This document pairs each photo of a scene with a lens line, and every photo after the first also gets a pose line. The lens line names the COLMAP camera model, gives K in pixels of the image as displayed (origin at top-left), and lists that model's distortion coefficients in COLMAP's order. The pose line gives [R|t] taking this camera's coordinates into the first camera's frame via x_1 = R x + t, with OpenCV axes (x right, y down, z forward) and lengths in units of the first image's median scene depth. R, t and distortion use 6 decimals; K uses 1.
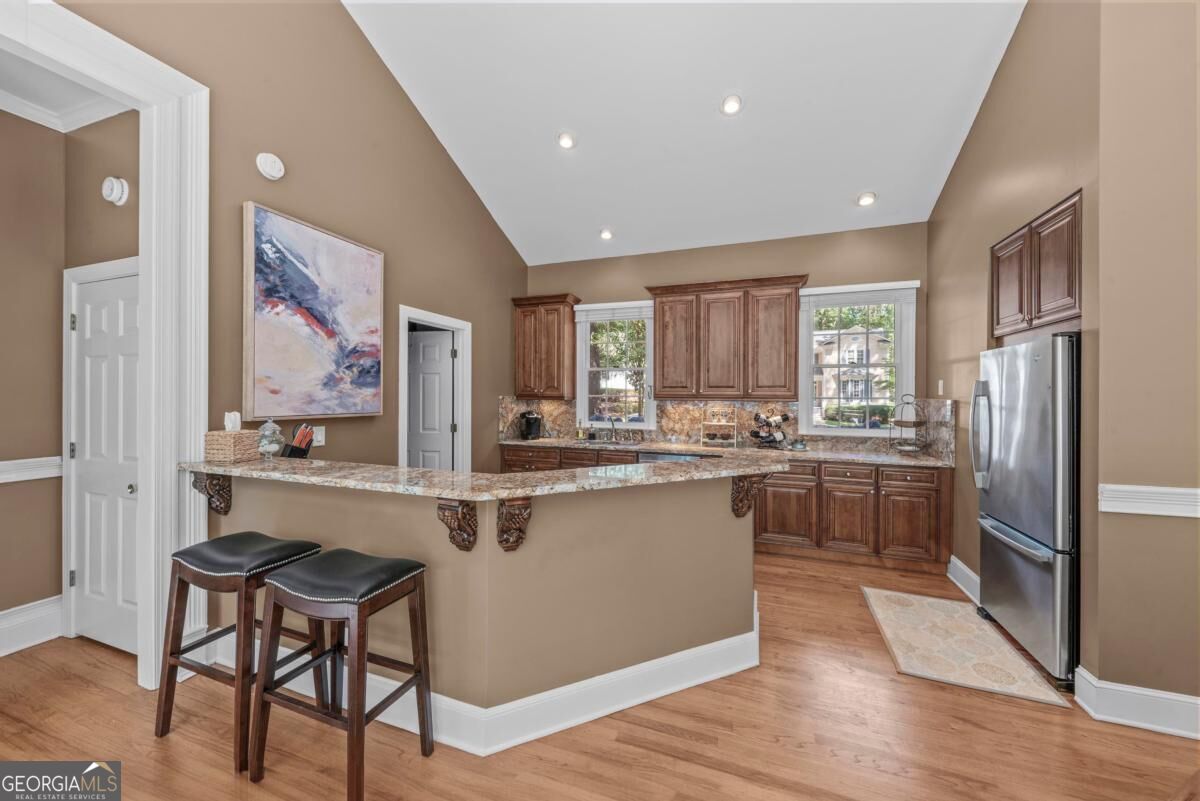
lens RADIAL K [[432.2, 0, 596.3], [0, 432.2, 396.5], [0, 0, 1]] dist [0.000679, -0.000011]
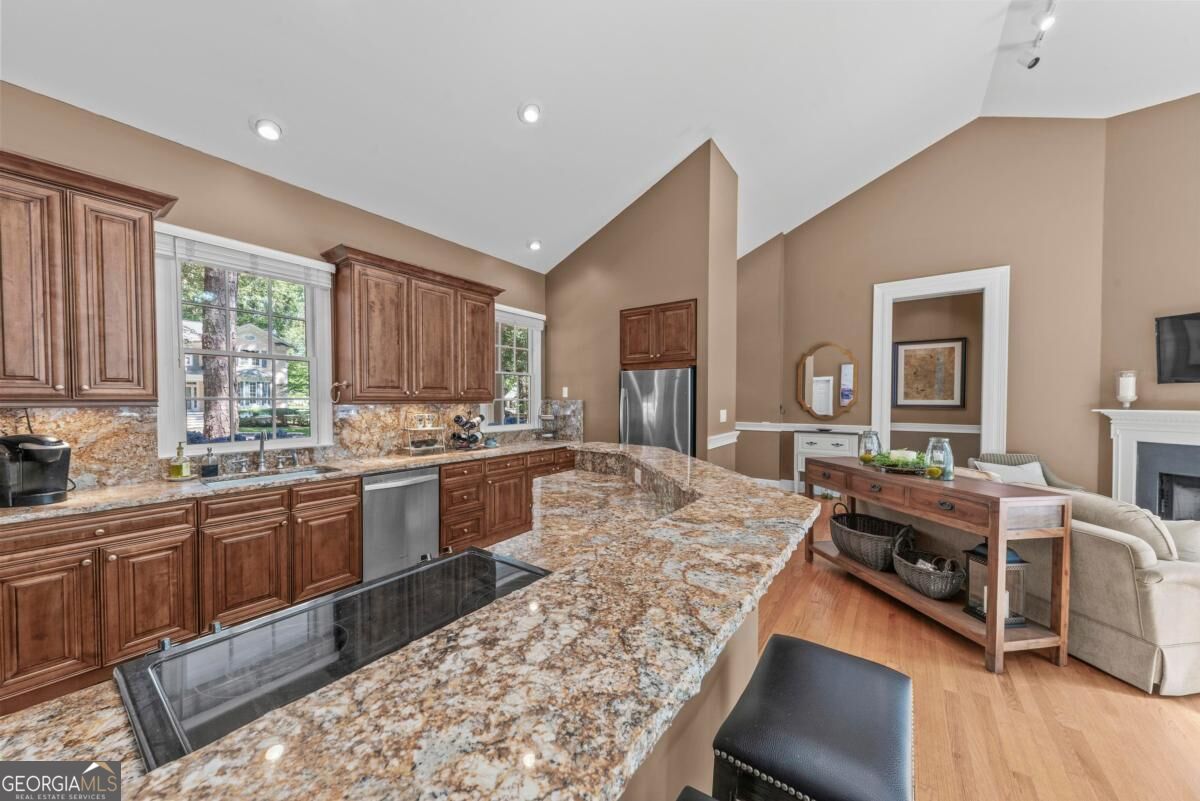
lens RADIAL K [[406.3, 0, 599.5], [0, 406.3, 407.0], [0, 0, 1]] dist [0.009936, -0.000231]
pose [[0.282330, -0.022141, 0.959062, -0.455532], [0.004505, 0.999753, 0.021755, 0.000399], [-0.959307, -0.001822, 0.282360, 0.442070]]
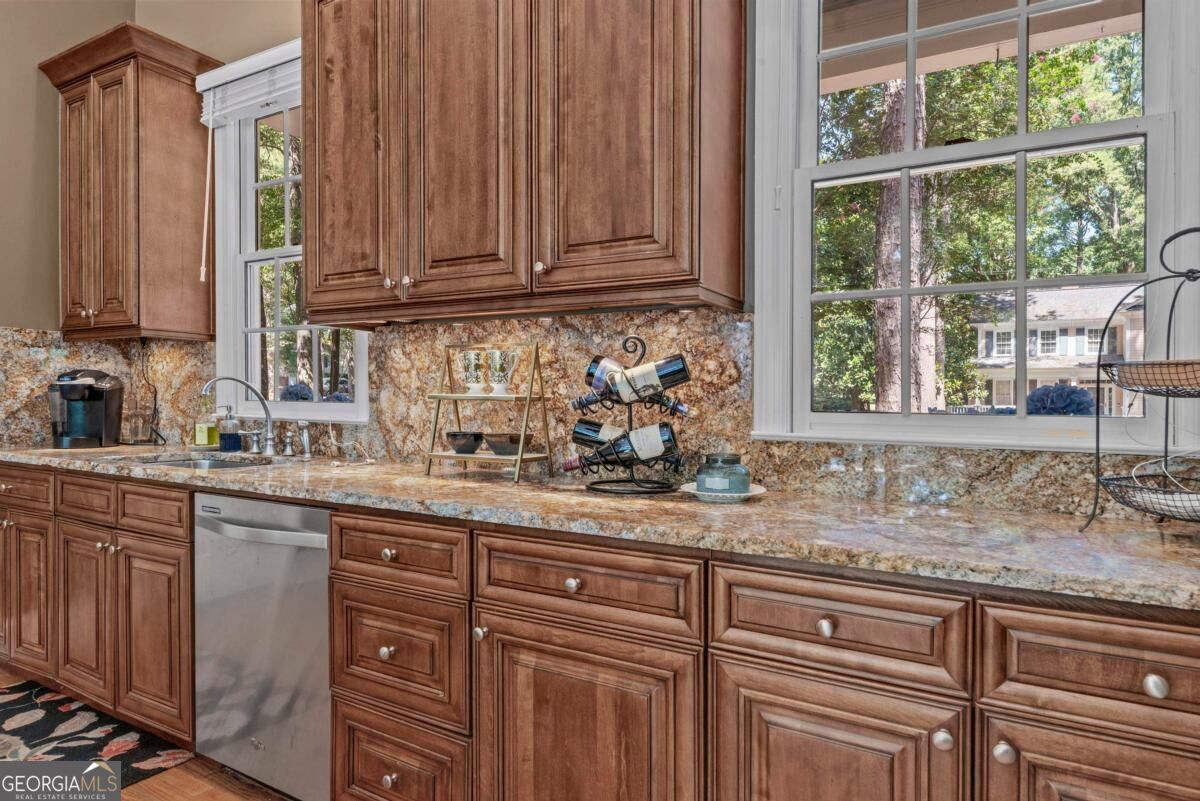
lens RADIAL K [[681.4, 0, 629.7], [0, 681.4, 406.3], [0, 0, 1]] dist [0.002752, 0.000375]
pose [[0.987990, 0.009223, -0.154240, 0.480958], [-0.009396, 0.999956, -0.000393, 0.072771], [0.154229, 0.001837, 0.988033, 0.609390]]
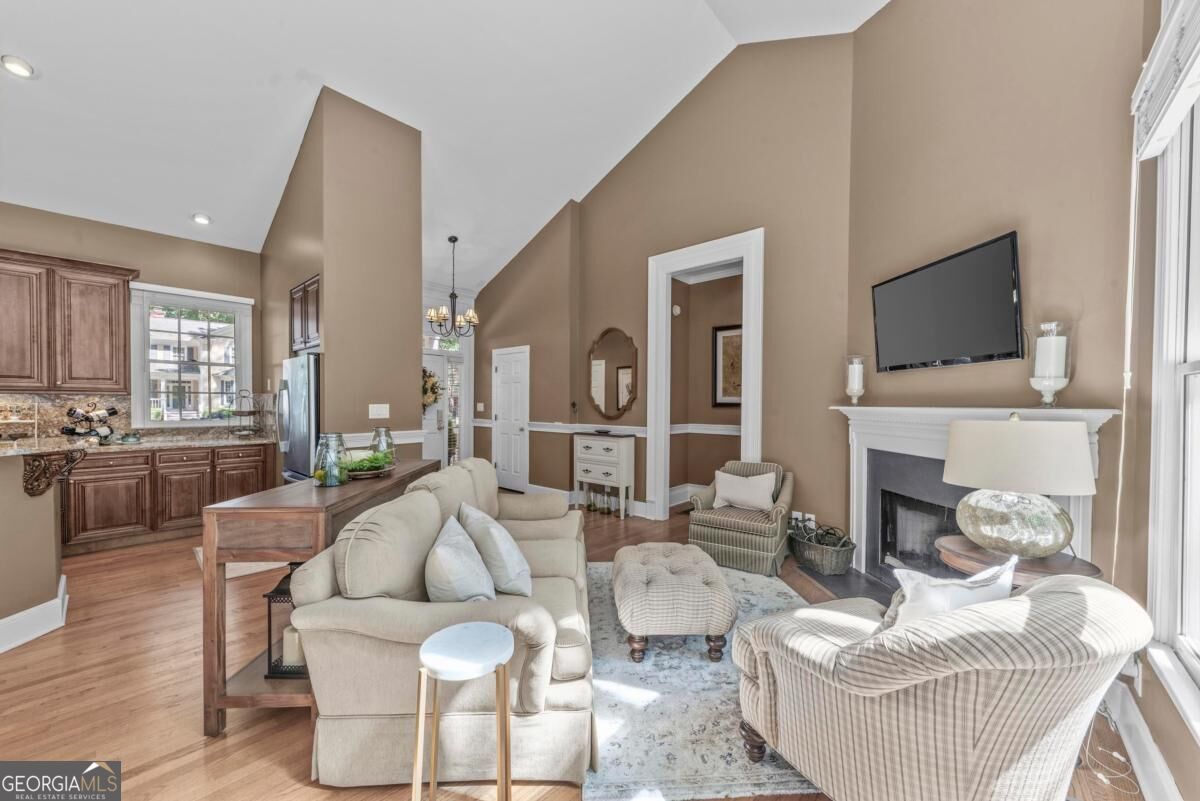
lens RADIAL K [[445.6, 0, 581.1], [0, 445.6, 407.5], [0, 0, 1]] dist [0.010786, -0.004261]
pose [[0.378391, -0.014495, 0.925532, -0.097370], [-0.001143, 0.999869, 0.016126, 0.023009], [-0.925645, -0.007160, 0.378325, -0.359291]]
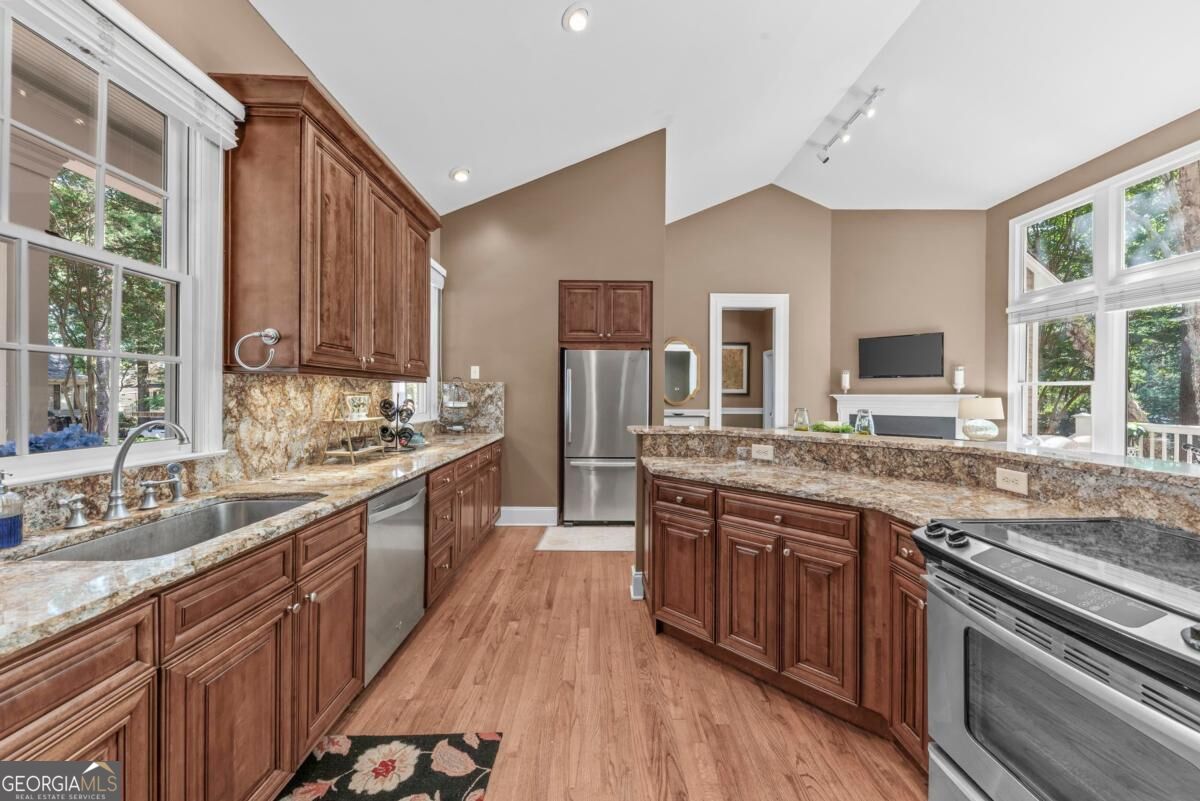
lens RADIAL K [[437.2, 0, 603.5], [0, 437.2, 394.4], [0, 0, 1]] dist [0.009366, -0.000020]
pose [[-0.358269, -0.005491, 0.933602, -0.383415], [-0.003013, 0.999984, 0.004725, 0.028023], [-0.933614, -0.001120, -0.358280, 0.972359]]
